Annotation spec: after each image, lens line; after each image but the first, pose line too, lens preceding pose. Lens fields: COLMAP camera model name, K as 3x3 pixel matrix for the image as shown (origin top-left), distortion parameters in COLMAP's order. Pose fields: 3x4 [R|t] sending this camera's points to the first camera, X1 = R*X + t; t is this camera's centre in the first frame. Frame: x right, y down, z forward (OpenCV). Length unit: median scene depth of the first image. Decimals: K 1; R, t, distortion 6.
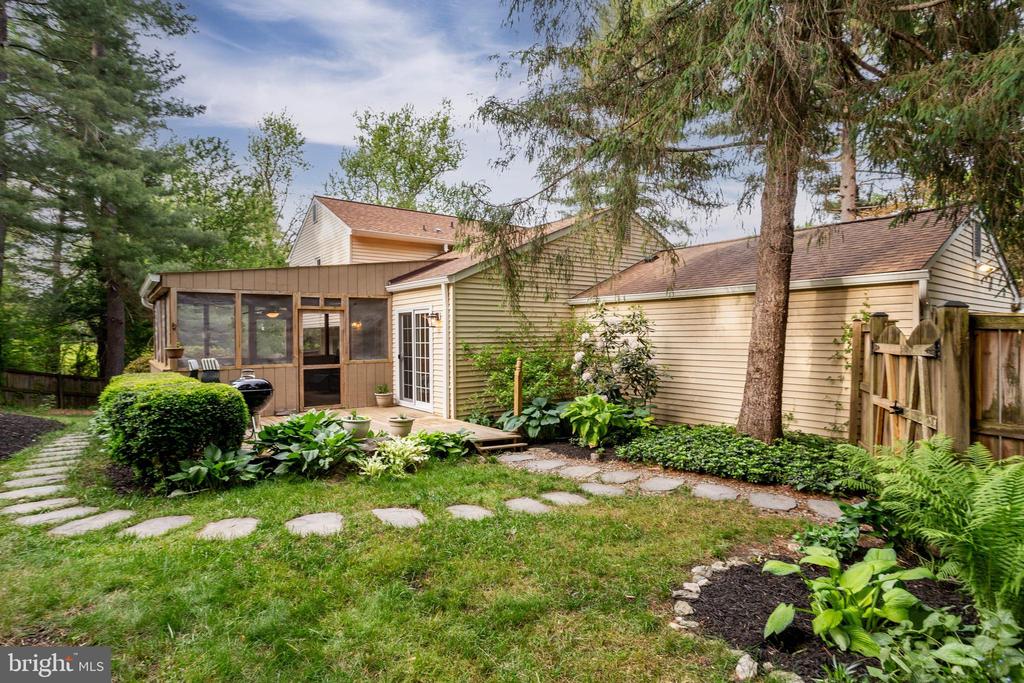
lens RADIAL K [[503.6, 0, 473.1], [0, 503.6, 346.6], [0, 0, 1]] dist [-0.020312, 0.018049]
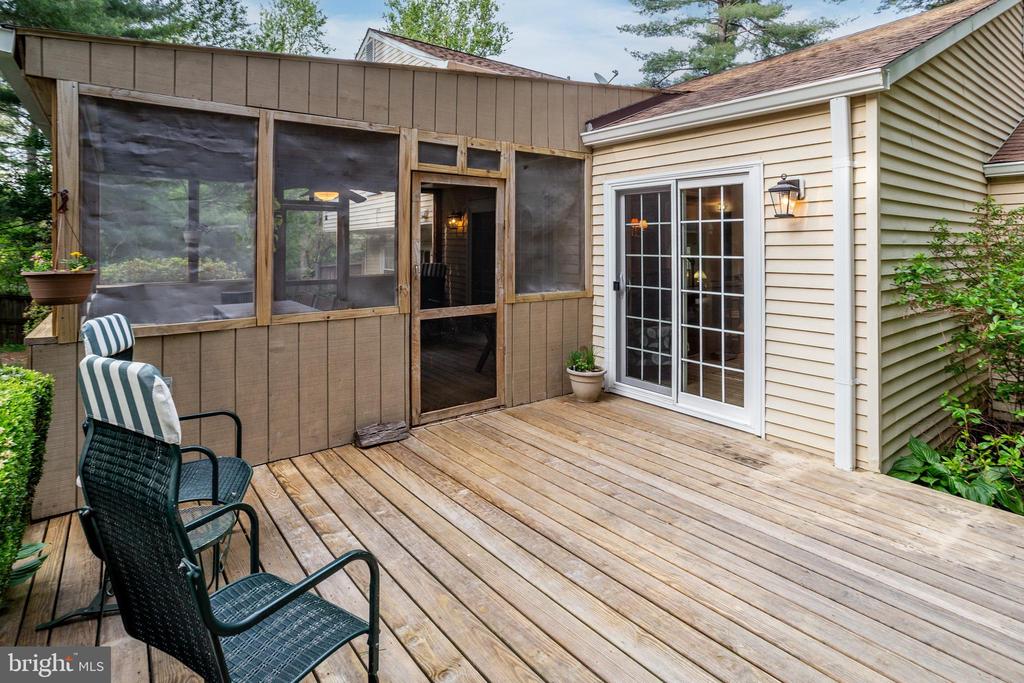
lens RADIAL K [[512.2, 0, 493.5], [0, 512.2, 246.0], [0, 0, 1]] dist [-0.018204, 0.001028]
pose [[0.999763, 0.010139, 0.019263, -0.280248], [-0.009773, 0.999772, -0.018966, -0.006612], [-0.019451, 0.018773, 0.999635, 0.569668]]
